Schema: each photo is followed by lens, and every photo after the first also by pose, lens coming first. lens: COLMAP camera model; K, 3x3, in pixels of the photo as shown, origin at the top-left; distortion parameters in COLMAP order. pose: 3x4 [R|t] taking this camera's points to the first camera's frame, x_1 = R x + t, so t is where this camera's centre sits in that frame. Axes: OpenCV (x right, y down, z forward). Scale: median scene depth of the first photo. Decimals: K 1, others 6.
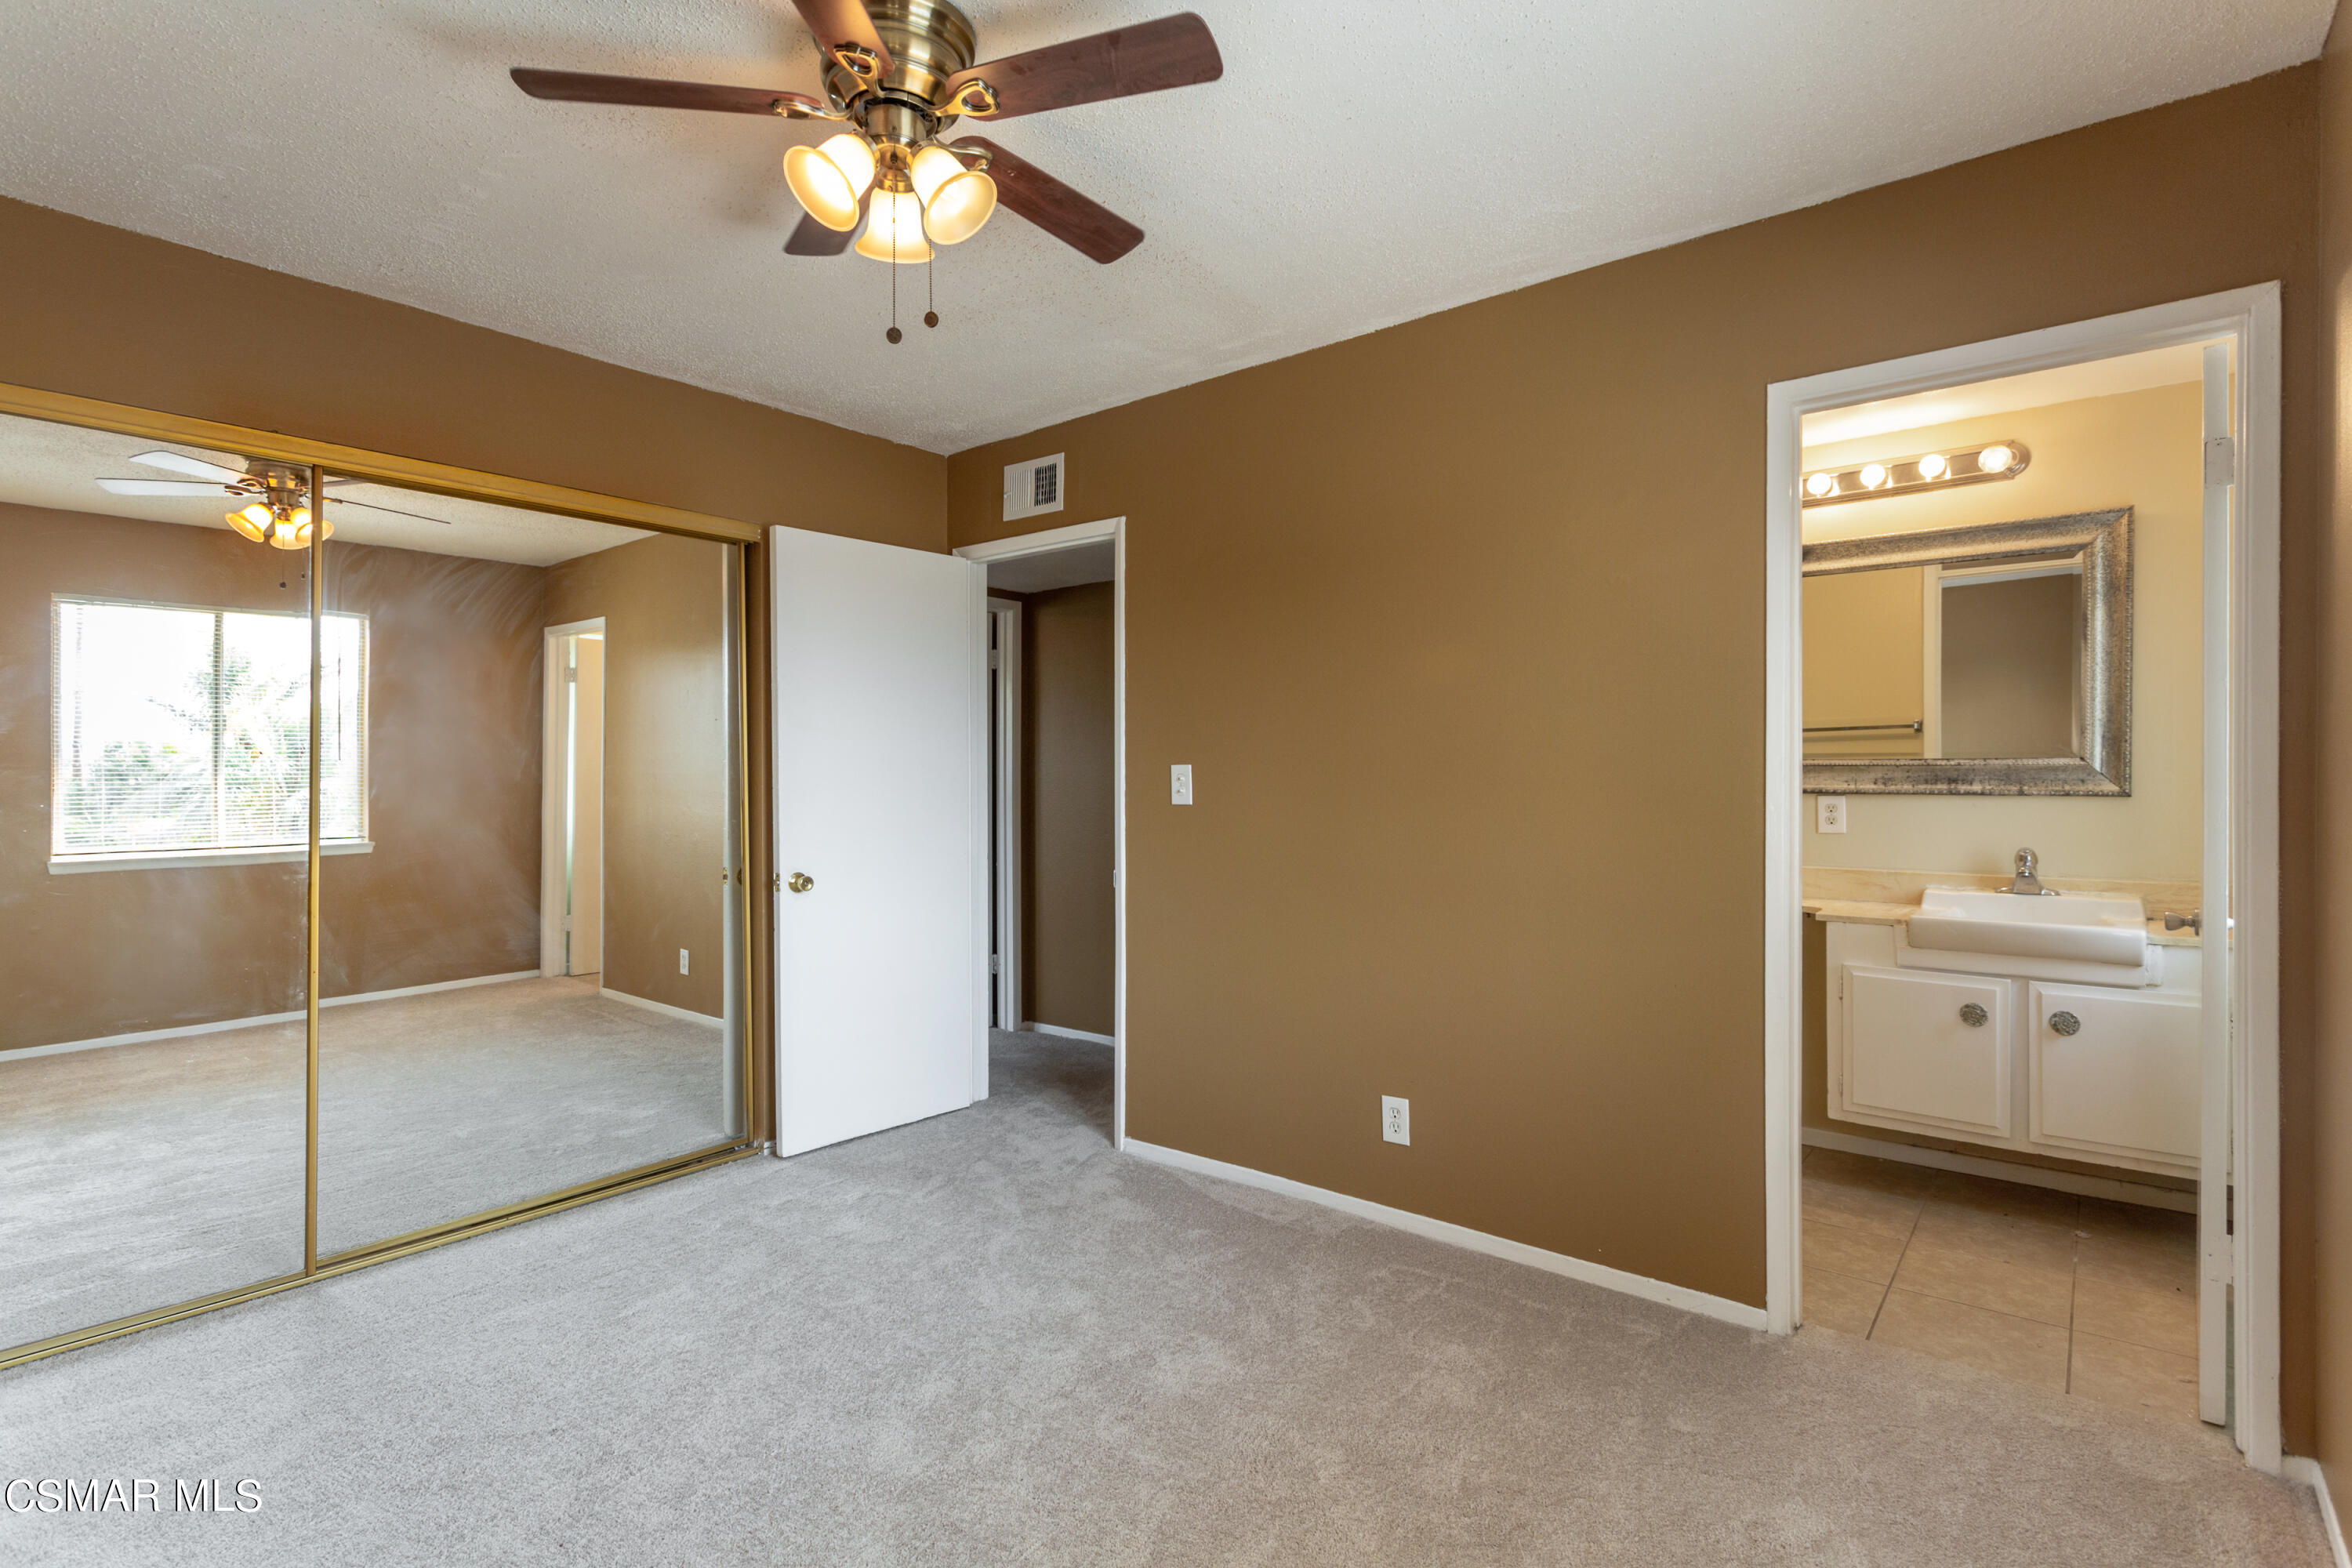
lens RADIAL K [[1102.6, 0, 1161.7], [0, 1102.6, 780.8], [0, 0, 1]] dist [0.003773, 0.000505]
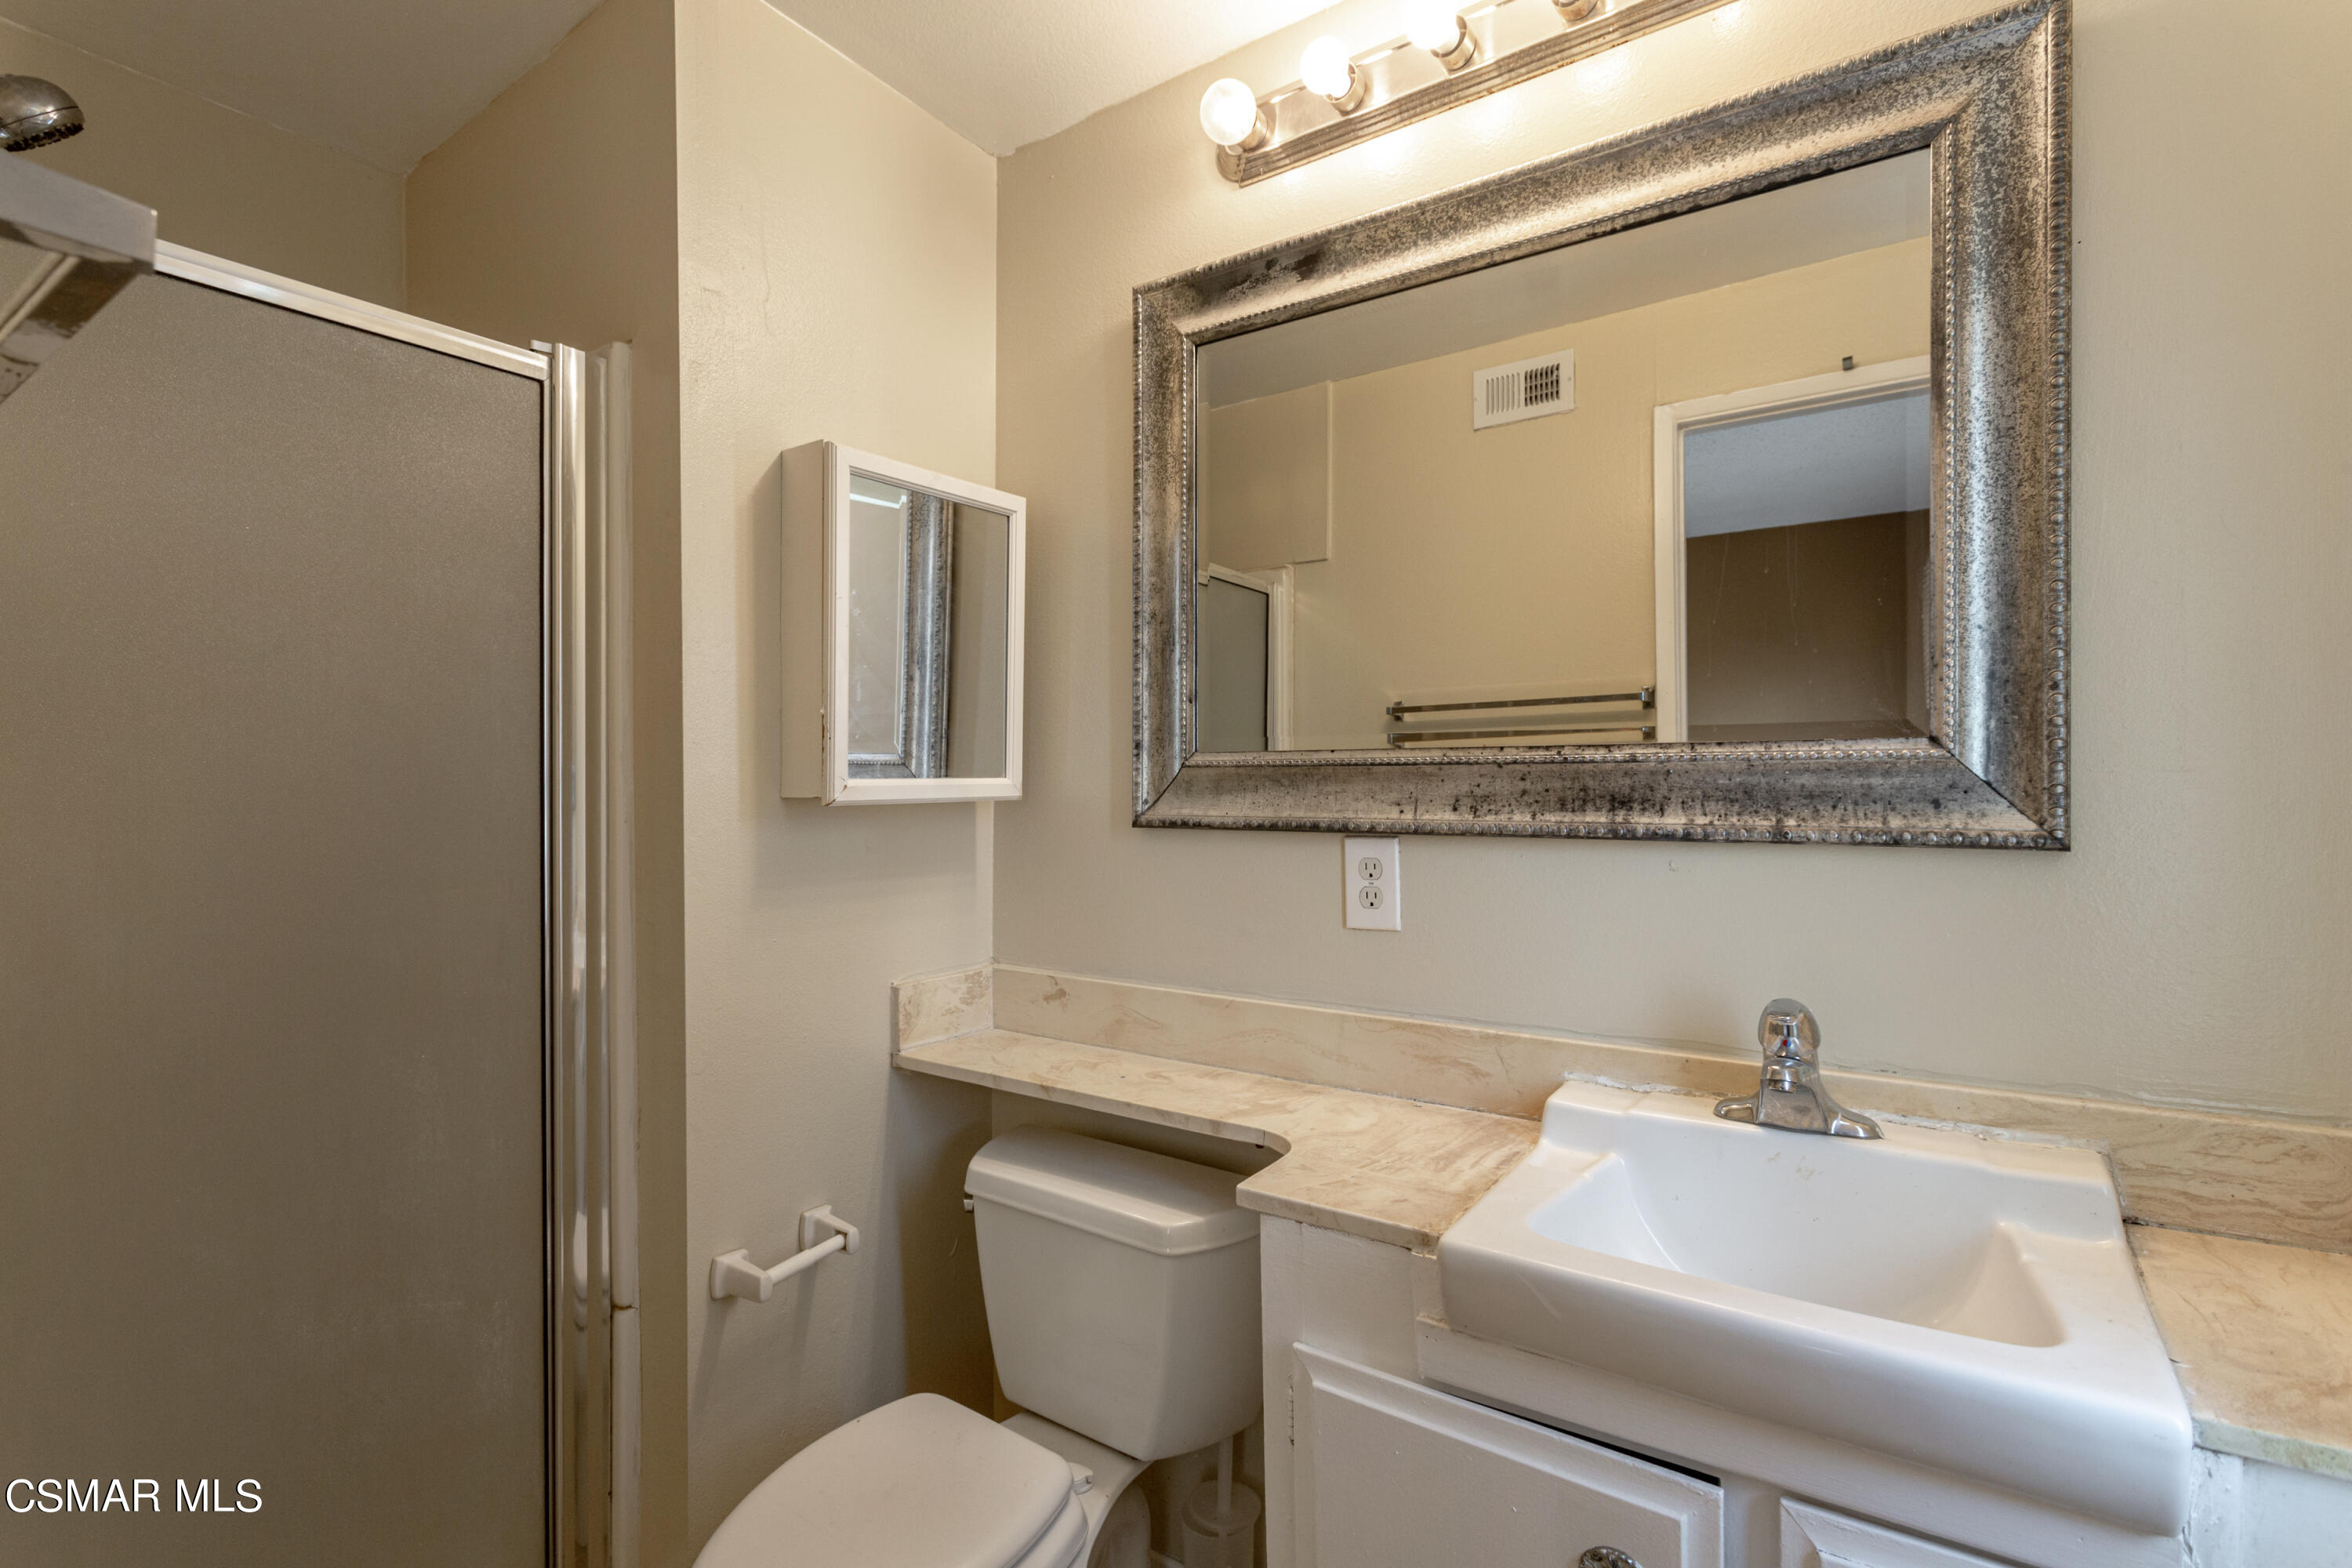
lens RADIAL K [[1114.1, 0, 1176.0], [0, 1114.1, 784.0], [0, 0, 1]] dist [0.002049, 0.000795]
pose [[0.993416, -0.003990, 0.114495, 0.536448], [0.004686, 0.999972, -0.005813, -0.005073], [-0.114469, 0.006311, 0.993407, 0.656282]]
